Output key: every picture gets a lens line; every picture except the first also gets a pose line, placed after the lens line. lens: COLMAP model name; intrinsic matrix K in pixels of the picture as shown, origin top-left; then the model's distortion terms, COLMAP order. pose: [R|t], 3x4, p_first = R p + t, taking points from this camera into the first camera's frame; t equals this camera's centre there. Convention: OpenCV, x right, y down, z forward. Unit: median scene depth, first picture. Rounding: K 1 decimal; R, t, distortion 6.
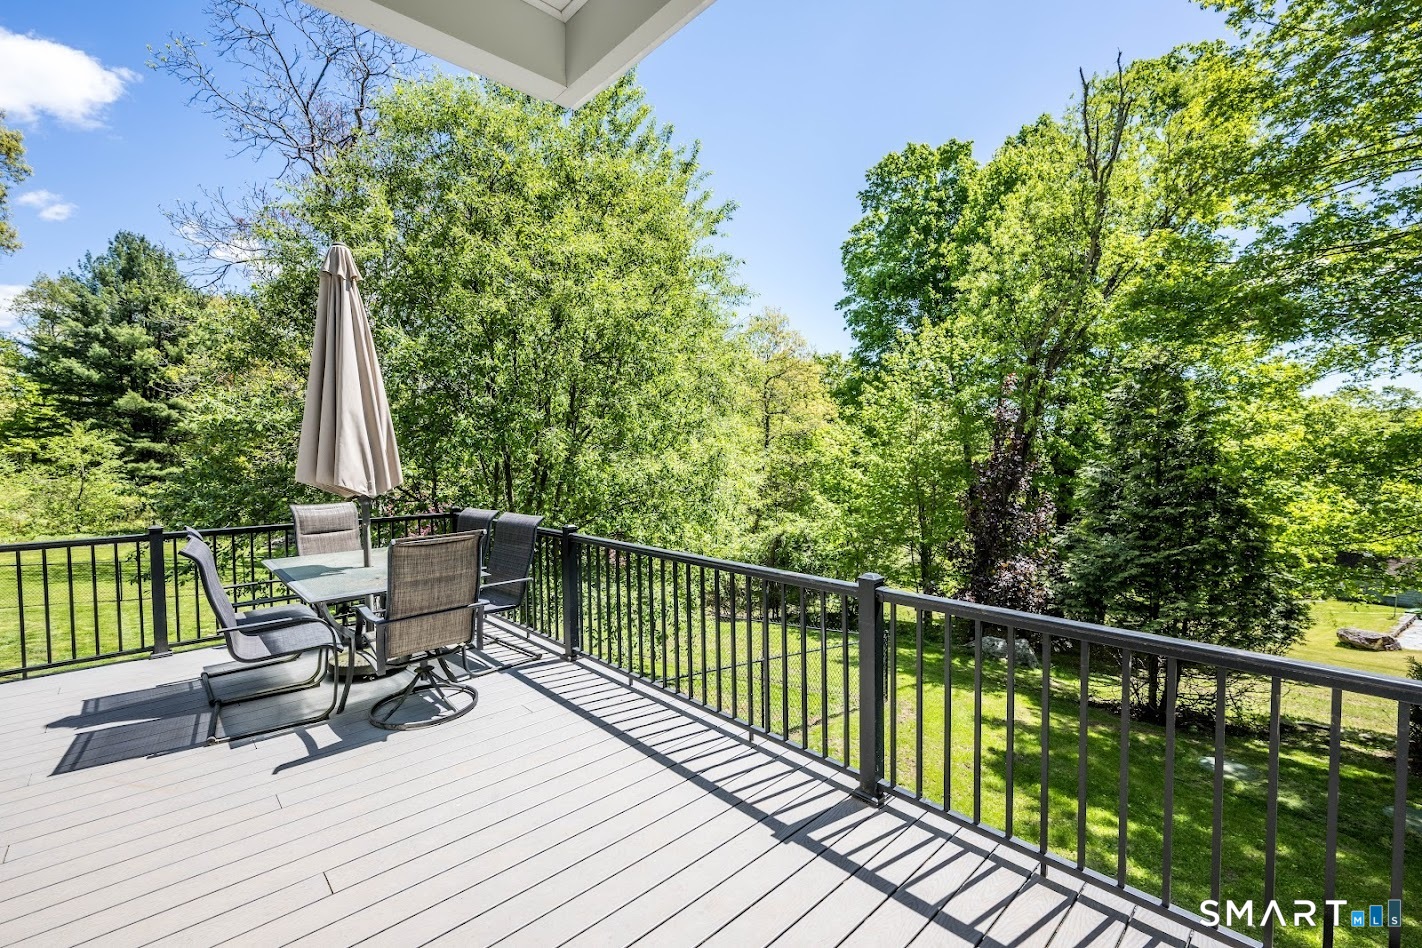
lens RADIAL K [[616.0, 0, 710.2], [0, 616.0, 474.5], [0, 0, 1]] dist [0.000449, 0.000021]
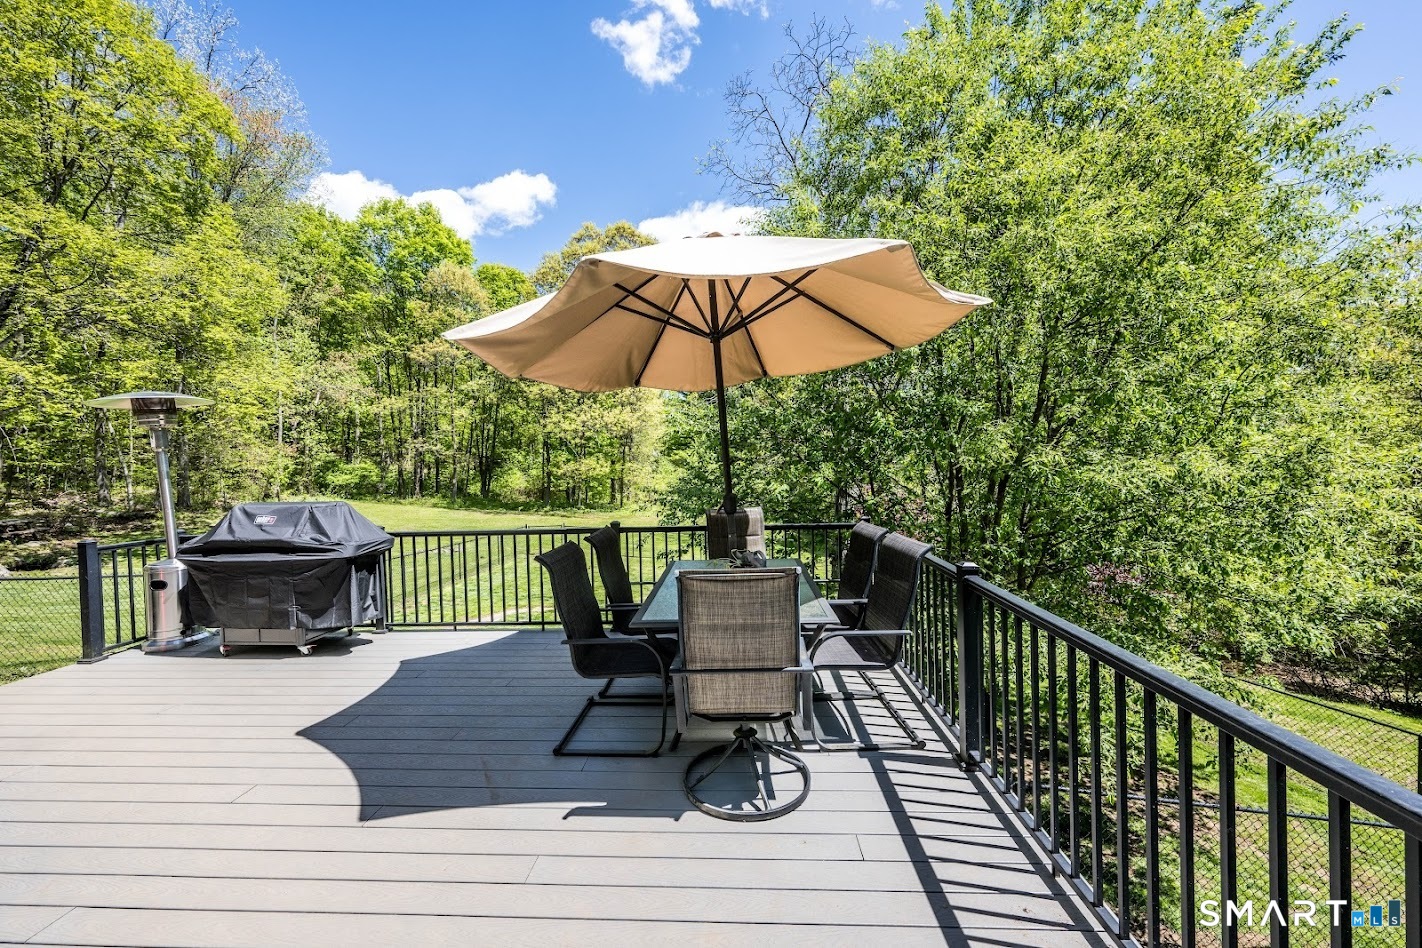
lens RADIAL K [[555.4, 0, 704.9], [0, 555.4, 479.7], [0, 0, 1]] dist [-0.003135, 0.000263]
pose [[0.682910, 0.015763, -0.730333, 0.008890], [-0.008824, 0.999872, 0.013330, -0.010476], [0.730450, -0.002659, 0.682961, 0.368402]]
